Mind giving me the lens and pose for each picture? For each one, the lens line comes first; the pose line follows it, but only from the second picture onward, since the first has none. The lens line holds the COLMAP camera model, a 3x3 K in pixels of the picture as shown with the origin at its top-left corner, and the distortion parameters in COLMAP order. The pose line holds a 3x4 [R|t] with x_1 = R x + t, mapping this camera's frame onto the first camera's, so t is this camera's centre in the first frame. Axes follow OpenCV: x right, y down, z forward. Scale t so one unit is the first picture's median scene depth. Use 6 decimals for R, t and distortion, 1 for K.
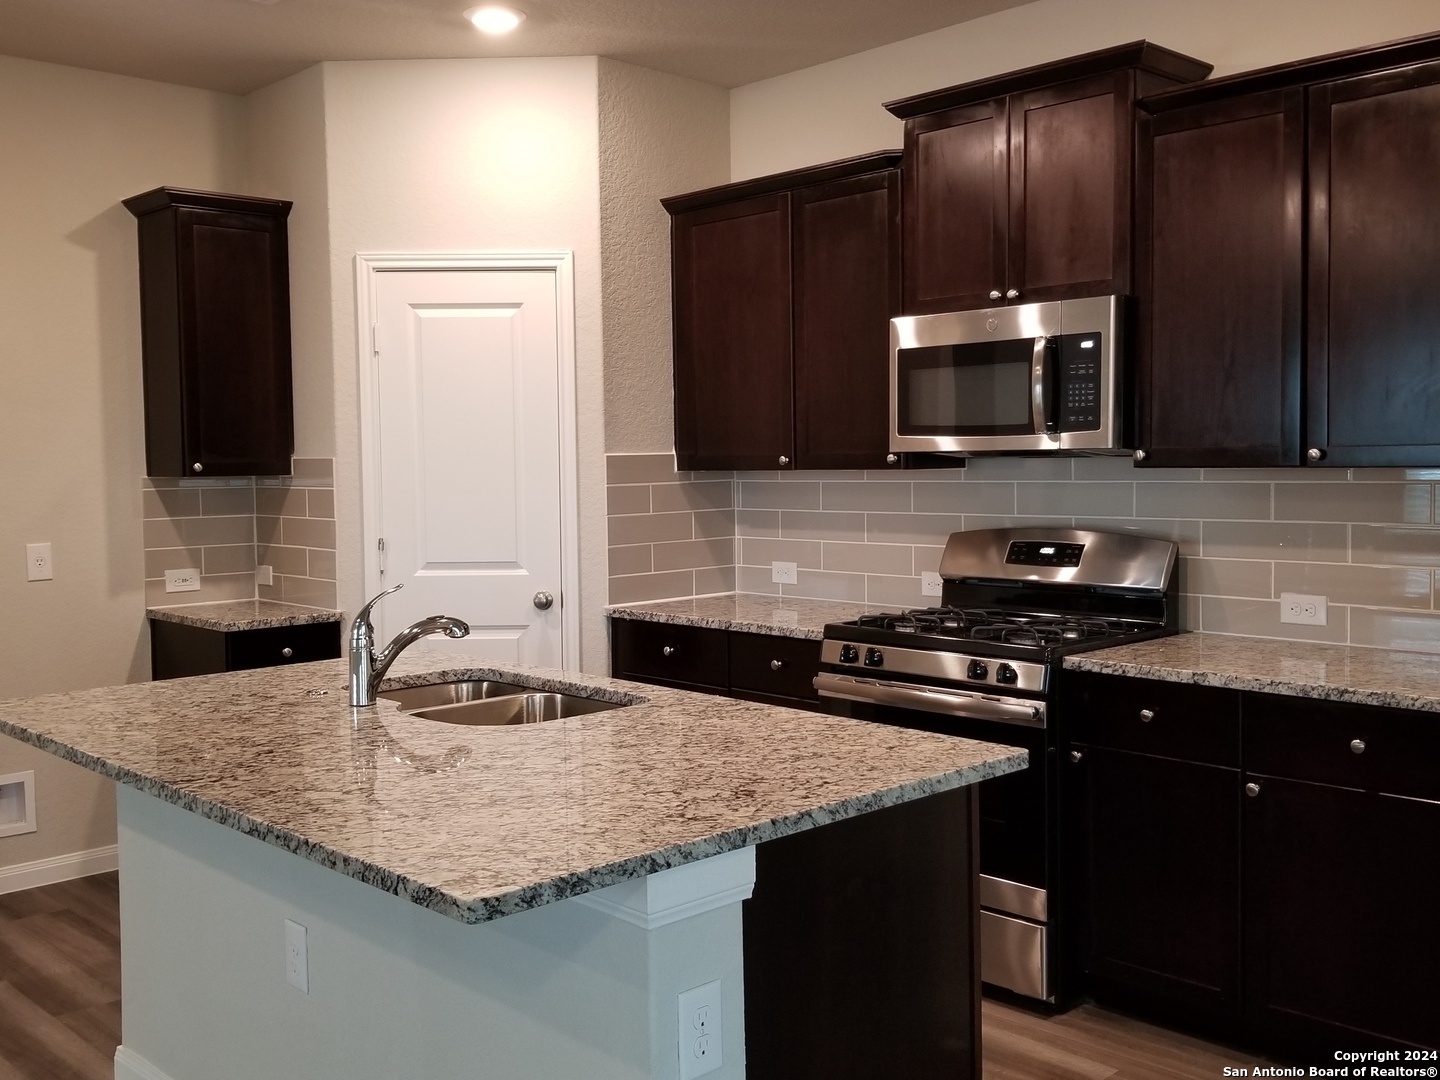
lens RADIAL K [[1411.9, 0, 729.1], [0, 1411.9, 520.8], [0, 0, 1]] dist [0.136336, -0.348434]
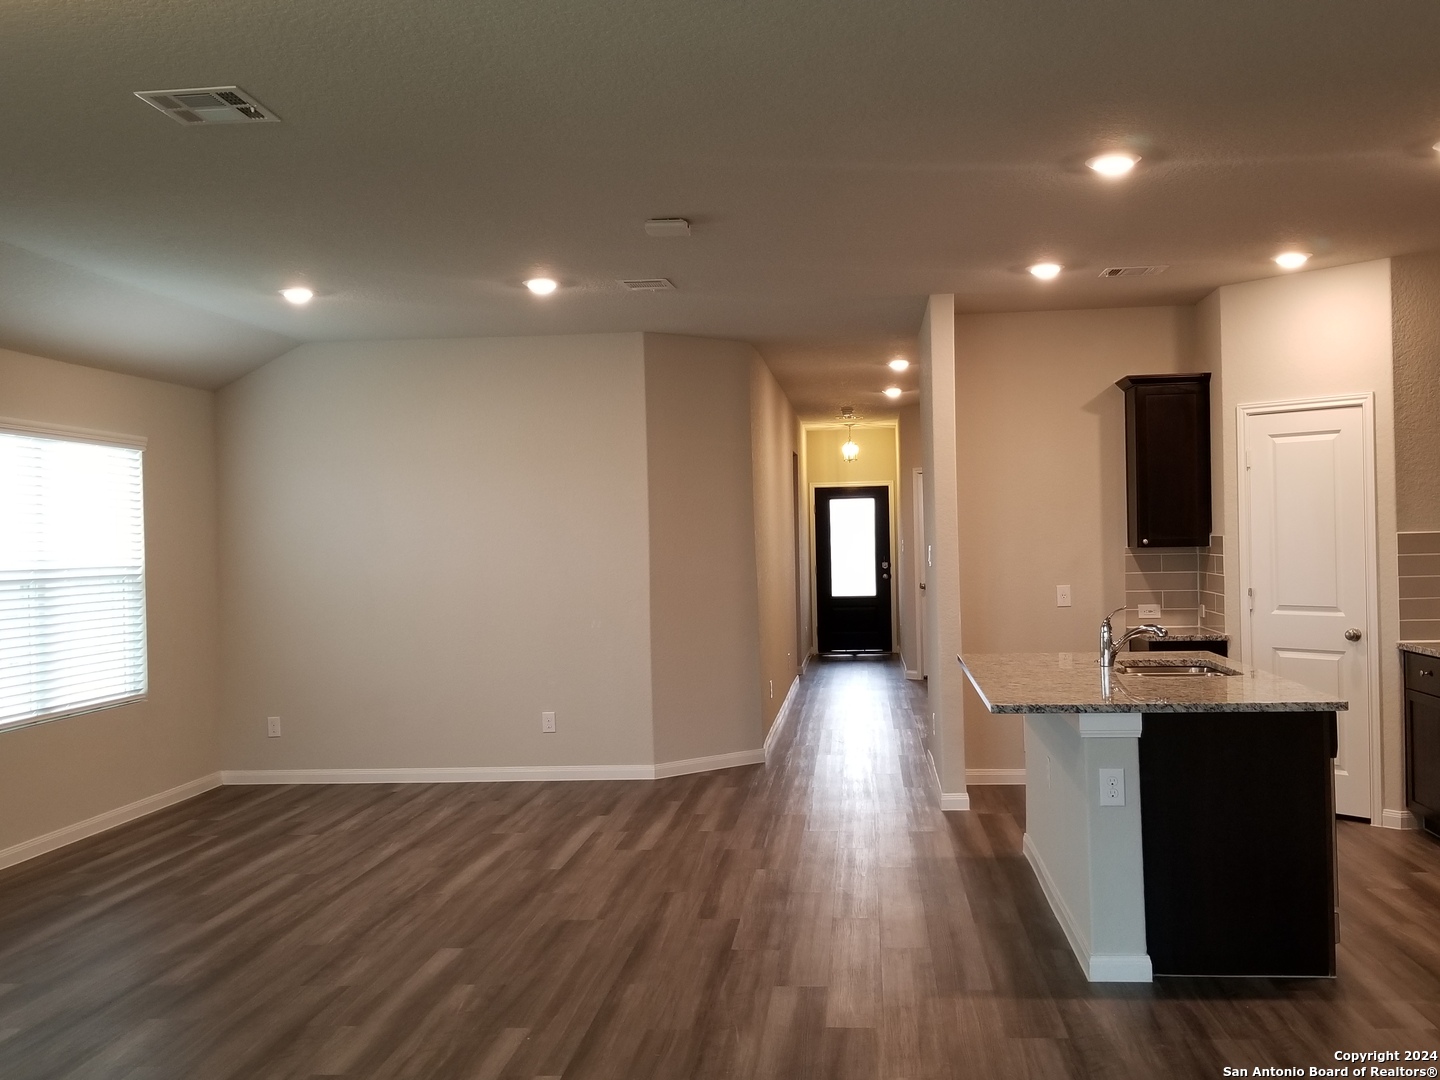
lens RADIAL K [[1411.9, 0, 729.1], [0, 1411.9, 520.8], [0, 0, 1]] dist [0.136336, -0.348434]
pose [[0.647655, -0.009480, -0.761875, 0.566912], [-0.022203, 0.999263, -0.031308, 0.000364], [0.761610, 0.037193, 0.646967, -0.428442]]
